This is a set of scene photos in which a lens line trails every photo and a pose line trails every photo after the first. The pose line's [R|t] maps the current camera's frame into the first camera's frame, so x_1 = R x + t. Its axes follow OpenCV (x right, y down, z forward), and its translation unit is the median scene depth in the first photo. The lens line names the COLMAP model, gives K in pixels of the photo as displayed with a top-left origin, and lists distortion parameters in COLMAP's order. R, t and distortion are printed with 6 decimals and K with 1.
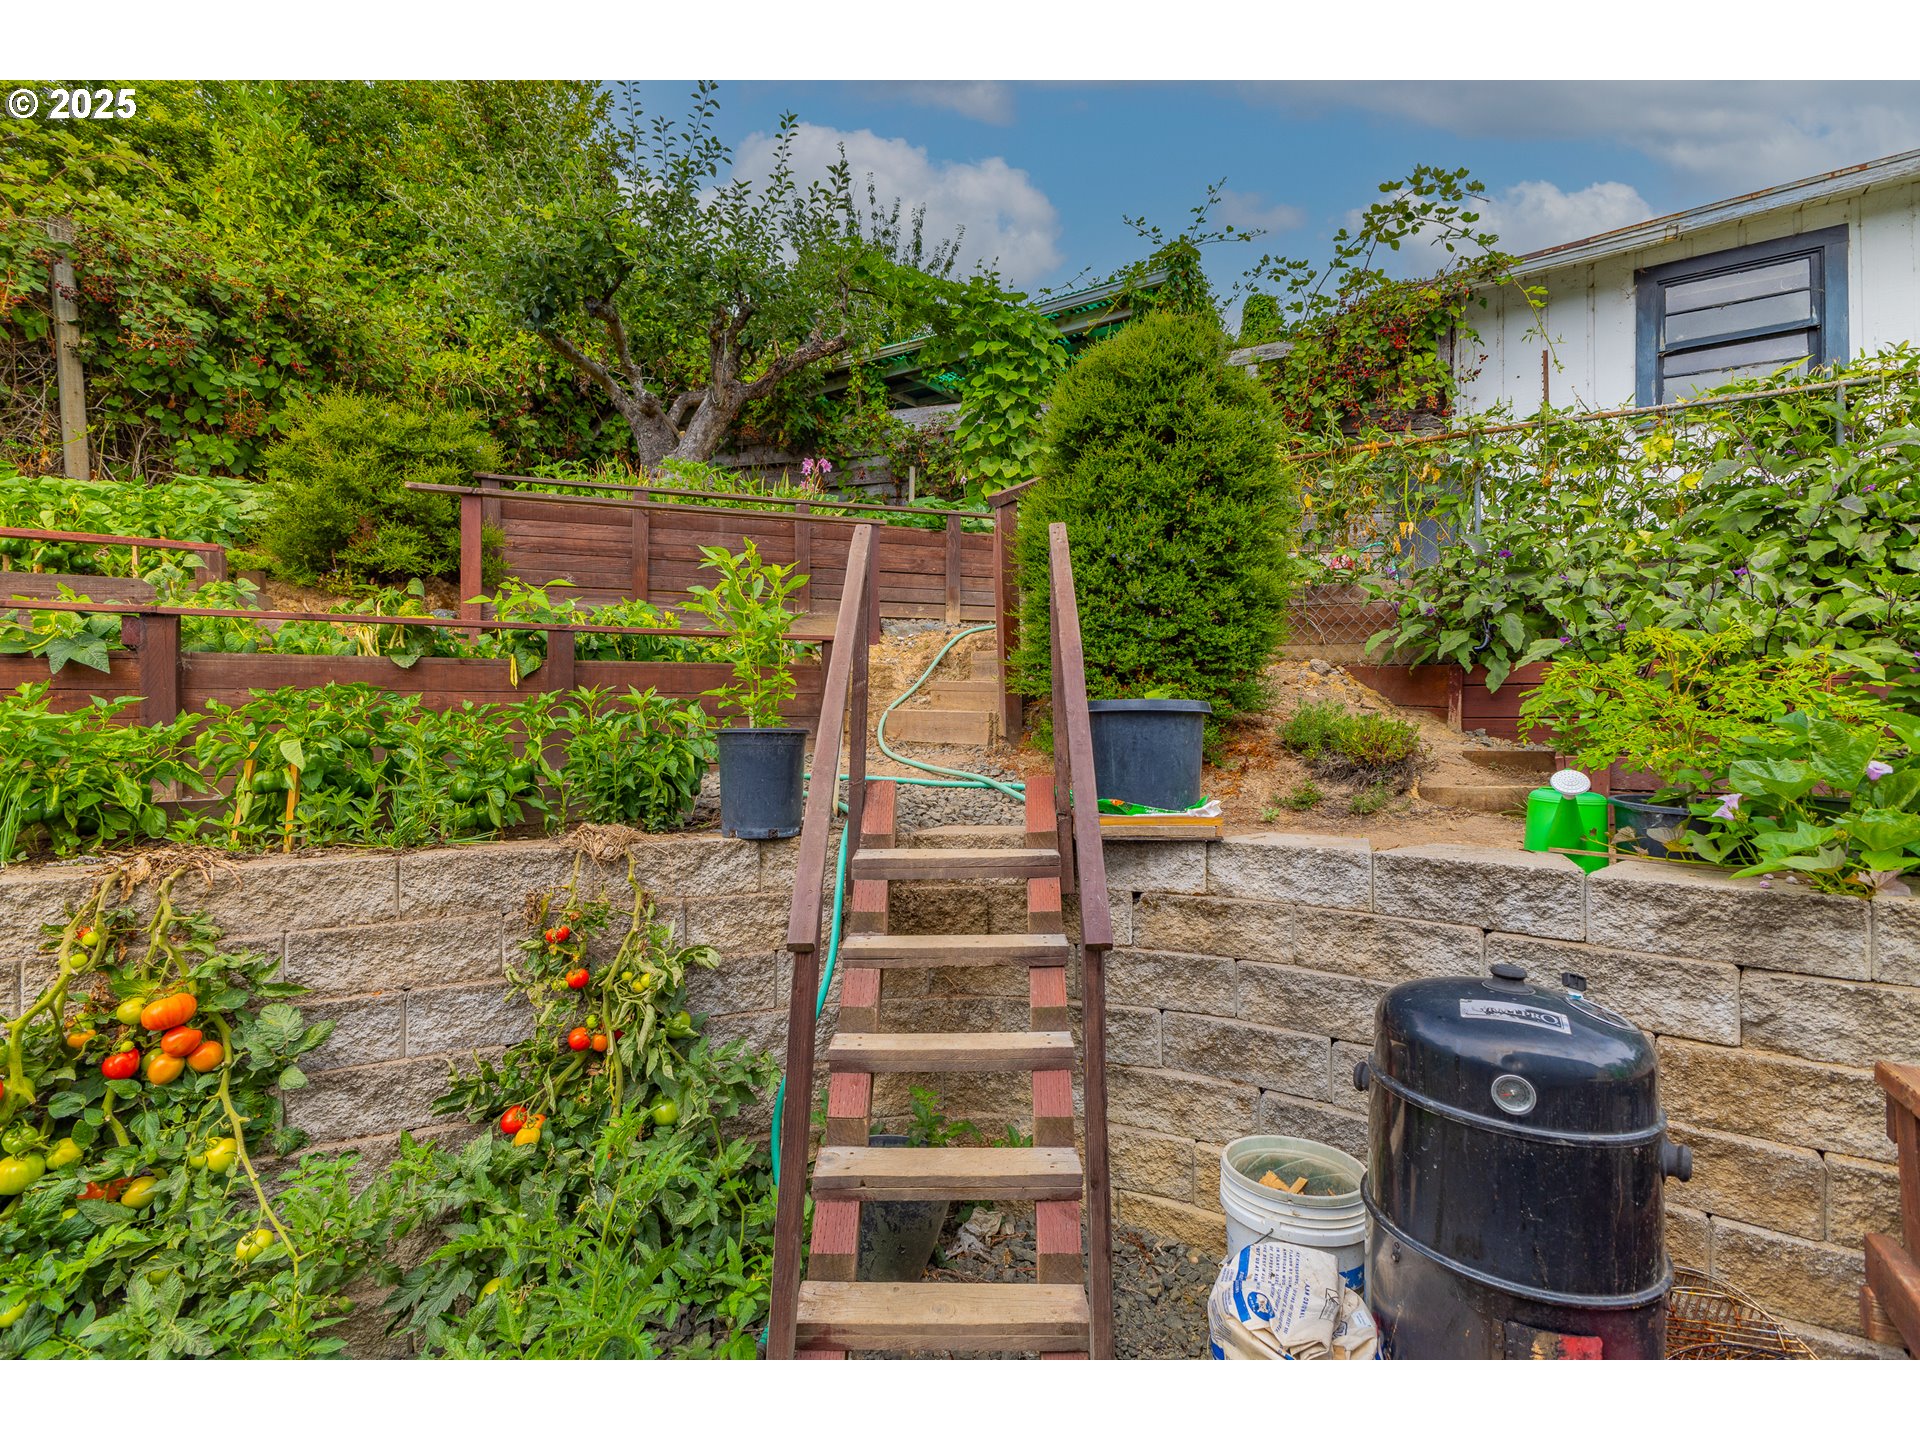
lens RADIAL K [[841.2, 0, 961.0], [0, 841.2, 714.4], [0, 0, 1]] dist [-0.000227, -0.001404]
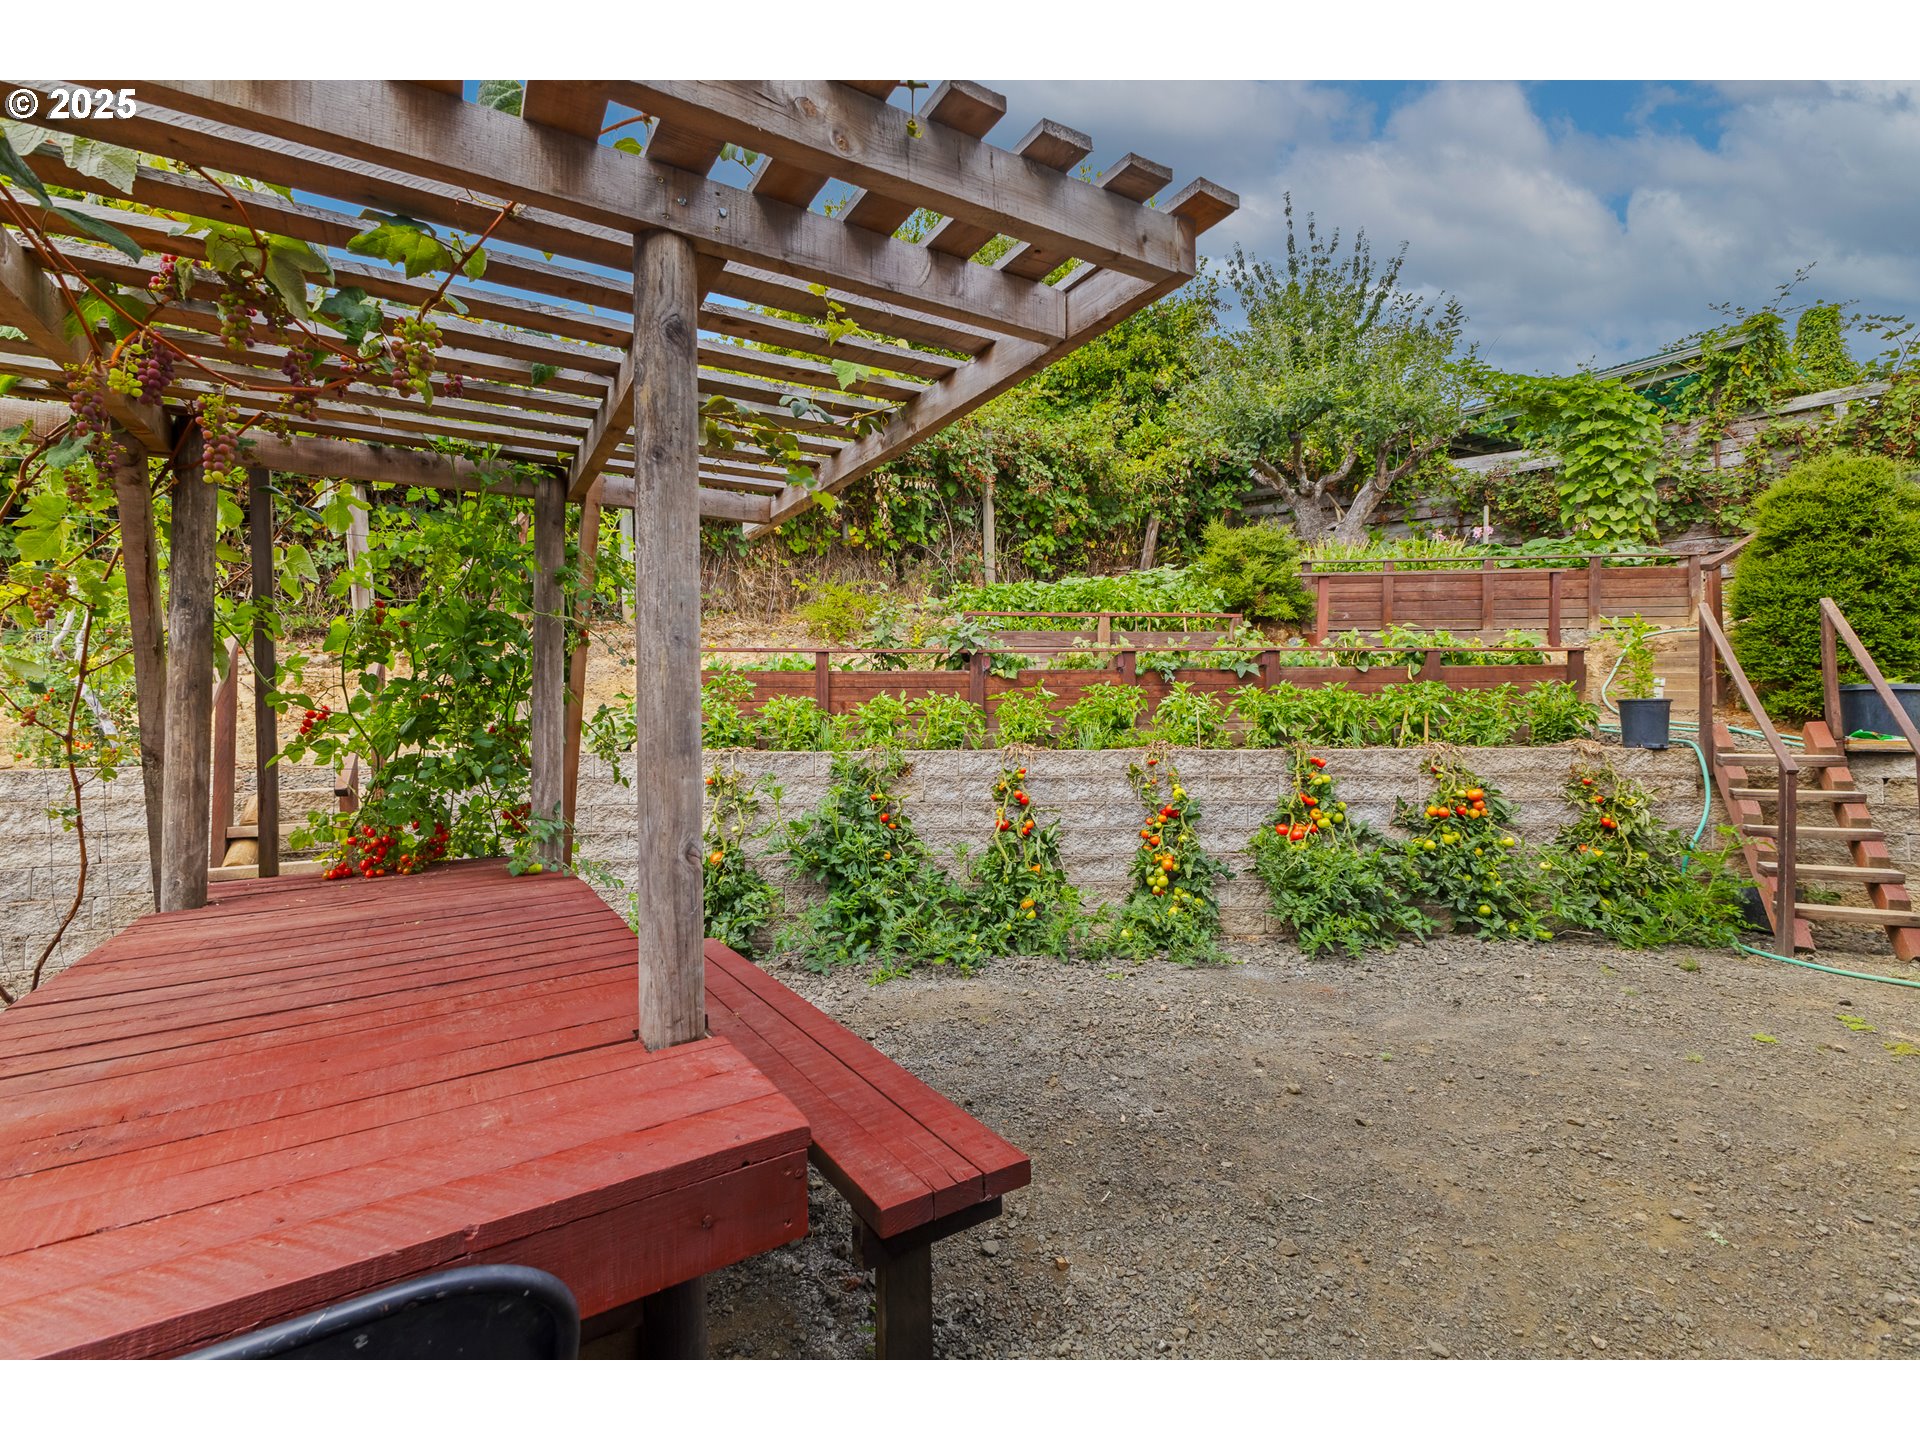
lens RADIAL K [[841.2, 0, 947.3], [0, 841.2, 684.1], [0, 0, 1]] dist [-0.000227, -0.001404]
pose [[0.921631, -0.010912, -0.387915, -0.413585], [0.003449, 0.999795, -0.019932, 0.006296], [0.388053, 0.017032, 0.921480, -0.662935]]
